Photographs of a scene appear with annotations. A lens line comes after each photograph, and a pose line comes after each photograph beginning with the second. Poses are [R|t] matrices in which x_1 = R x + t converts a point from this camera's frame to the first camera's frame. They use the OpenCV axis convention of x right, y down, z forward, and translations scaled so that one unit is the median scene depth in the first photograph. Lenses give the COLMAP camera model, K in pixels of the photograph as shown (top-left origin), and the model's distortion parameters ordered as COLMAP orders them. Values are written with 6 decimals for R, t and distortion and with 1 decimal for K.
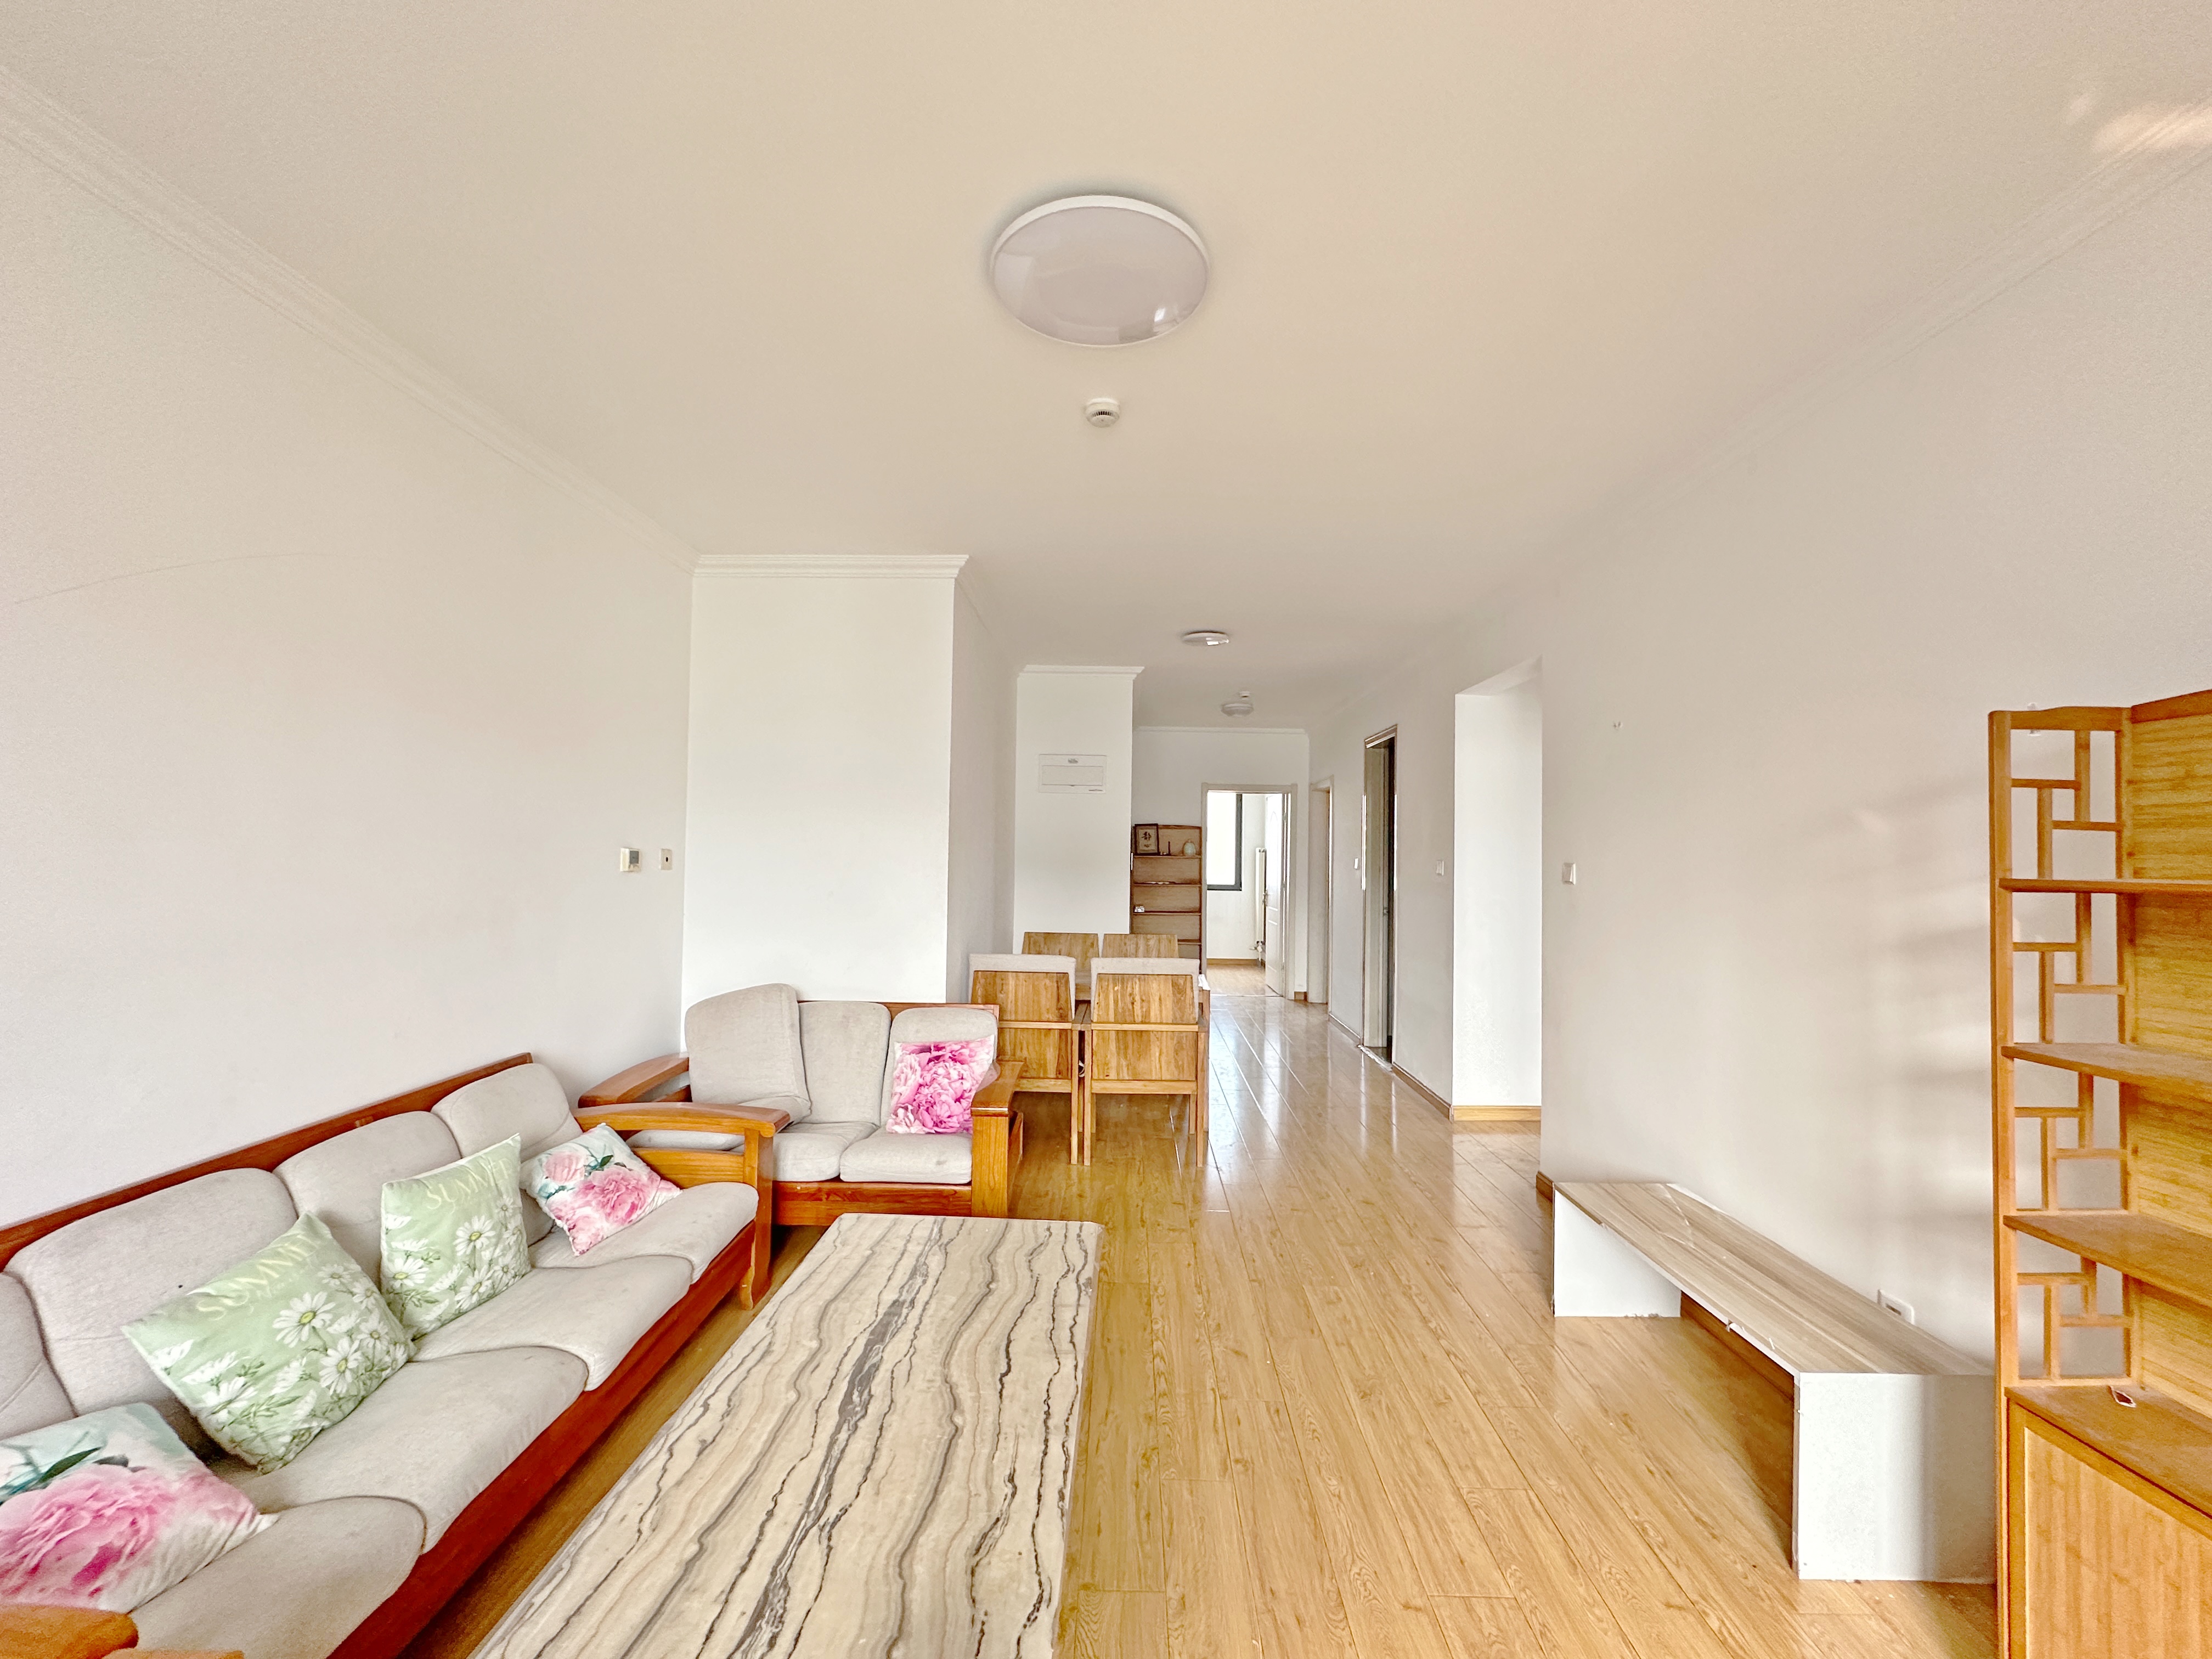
lens RADIAL K [[871.5, 0, 1106.0], [0, 871.5, 829.5], [0, 0, 1]] dist [0.000344, 0.000112]
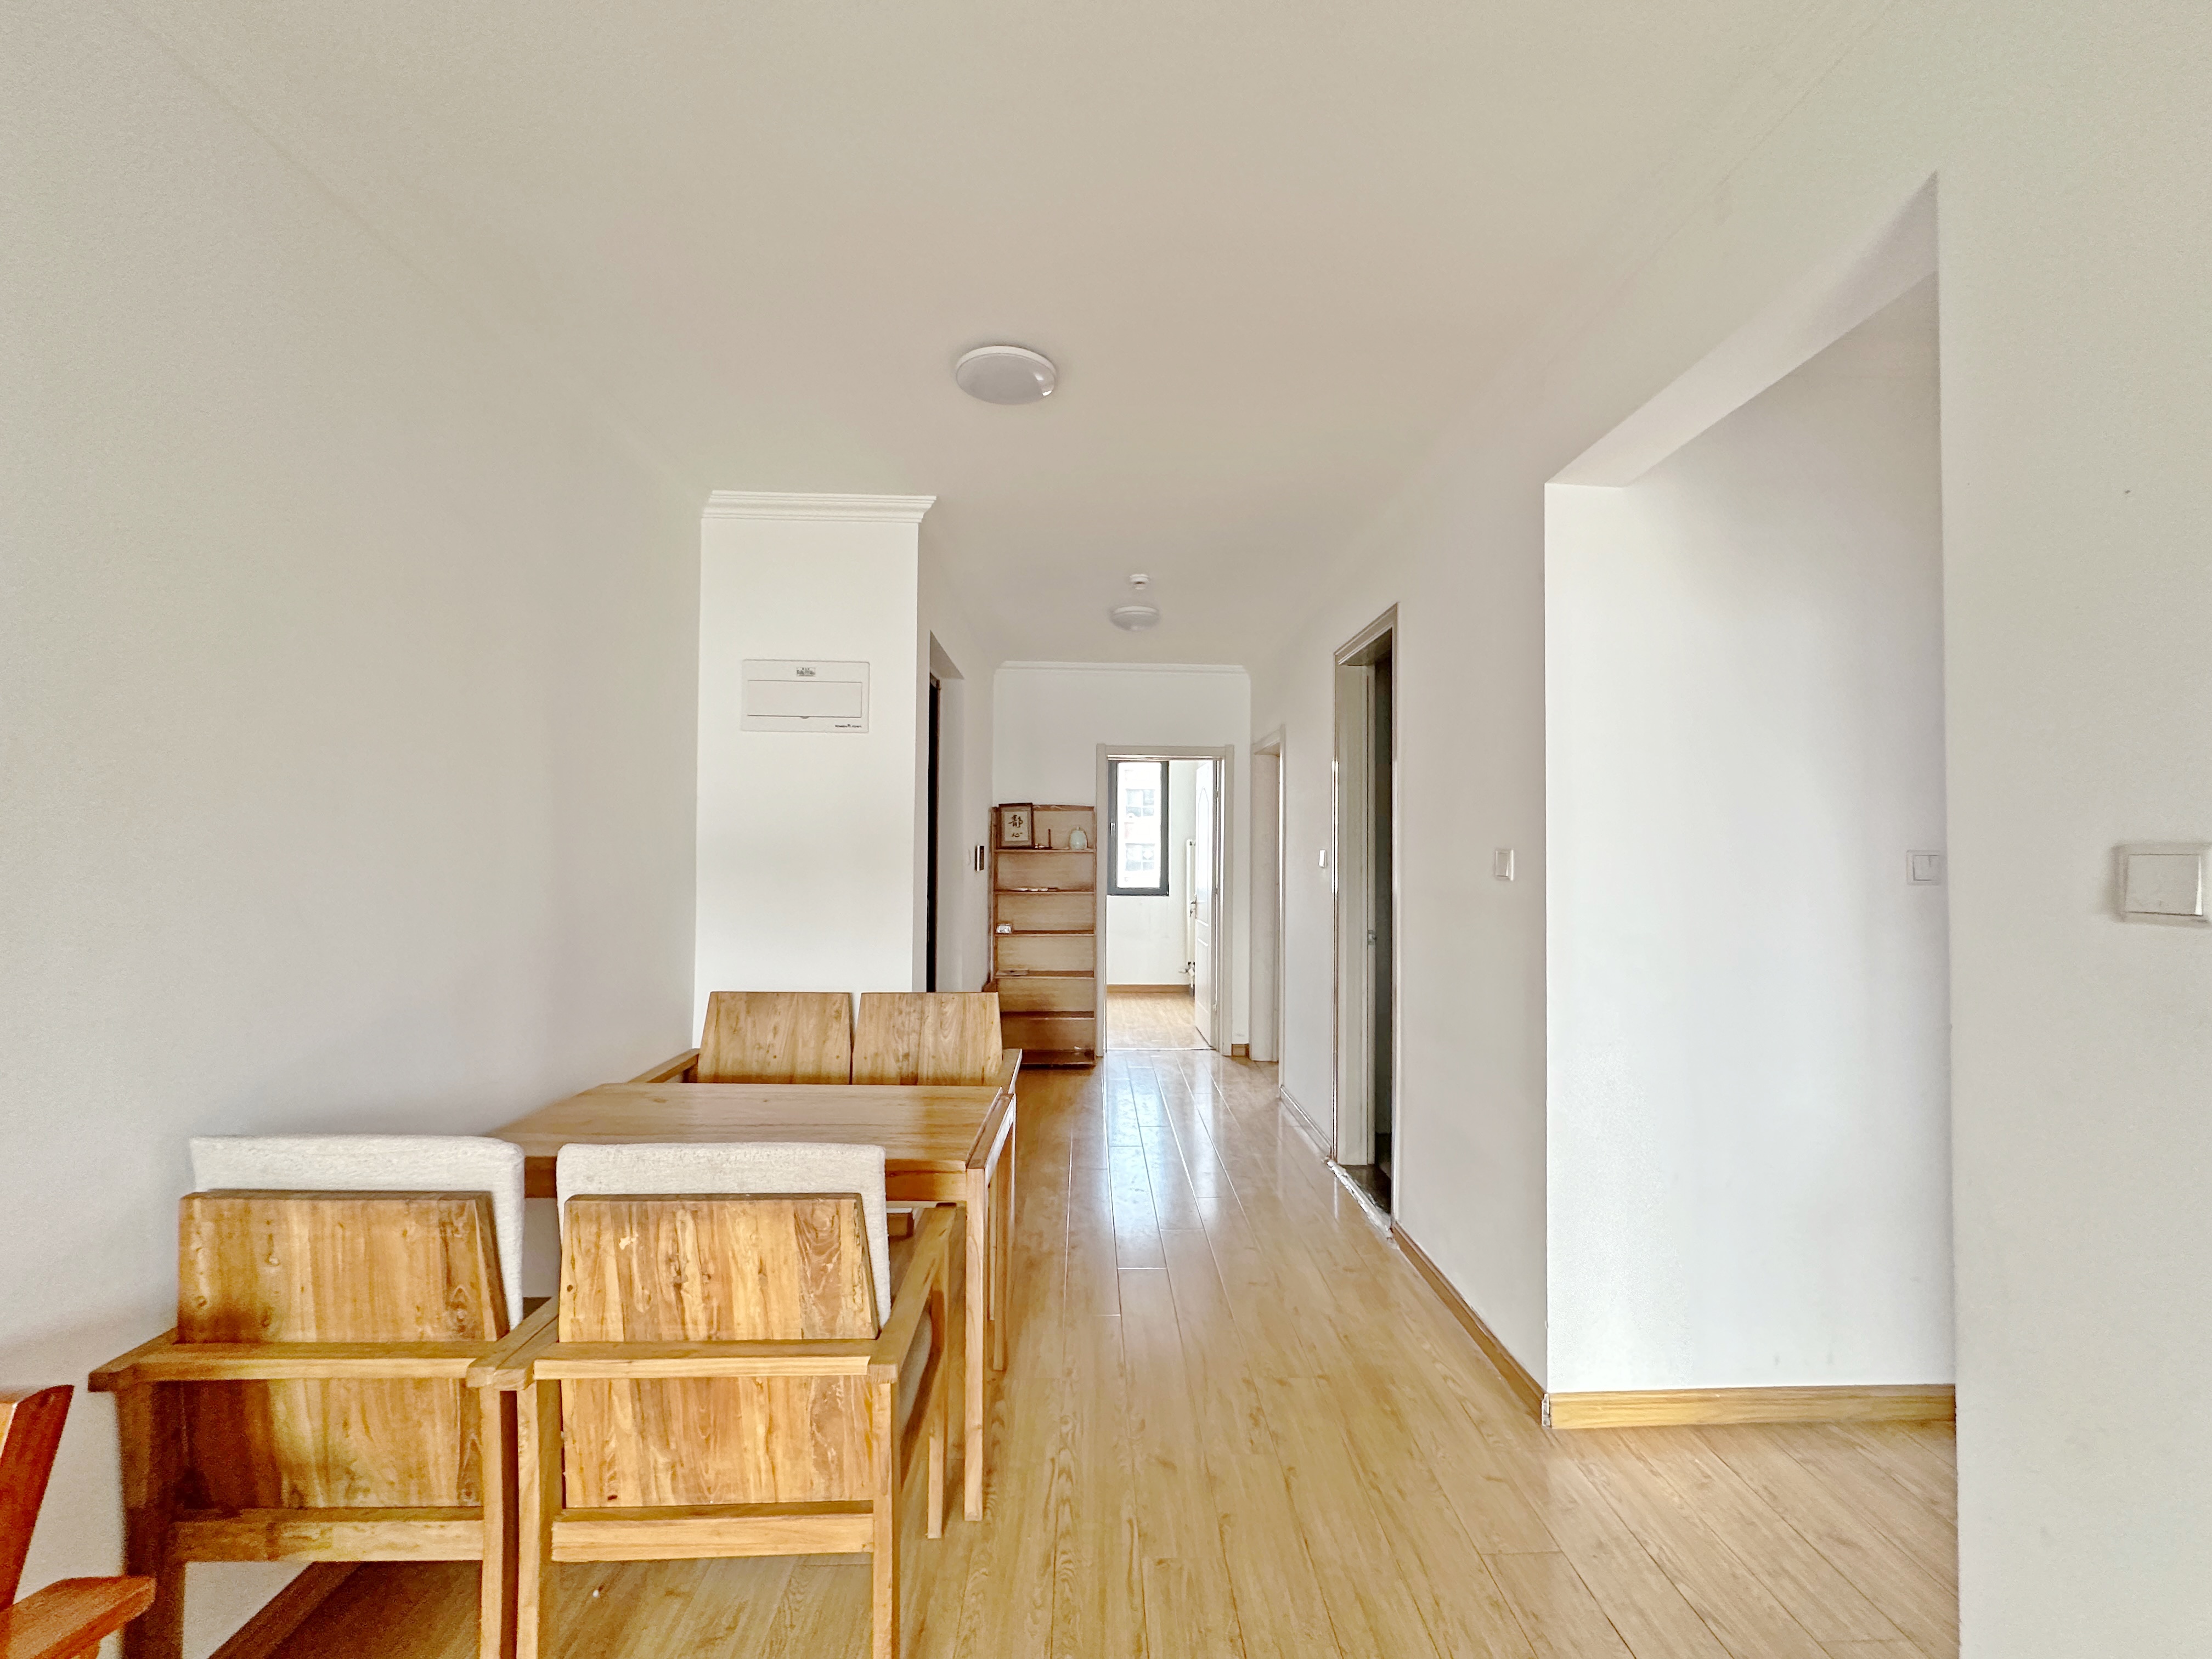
lens RADIAL K [[871.5, 0, 1106.0], [0, 871.5, 829.5], [0, 0, 1]] dist [0.000344, 0.000112]
pose [[0.998706, -0.005417, 0.050572, 0.086047], [0.005310, 0.999983, 0.002236, 0.013518], [-0.050584, -0.001965, 0.998718, 0.324700]]
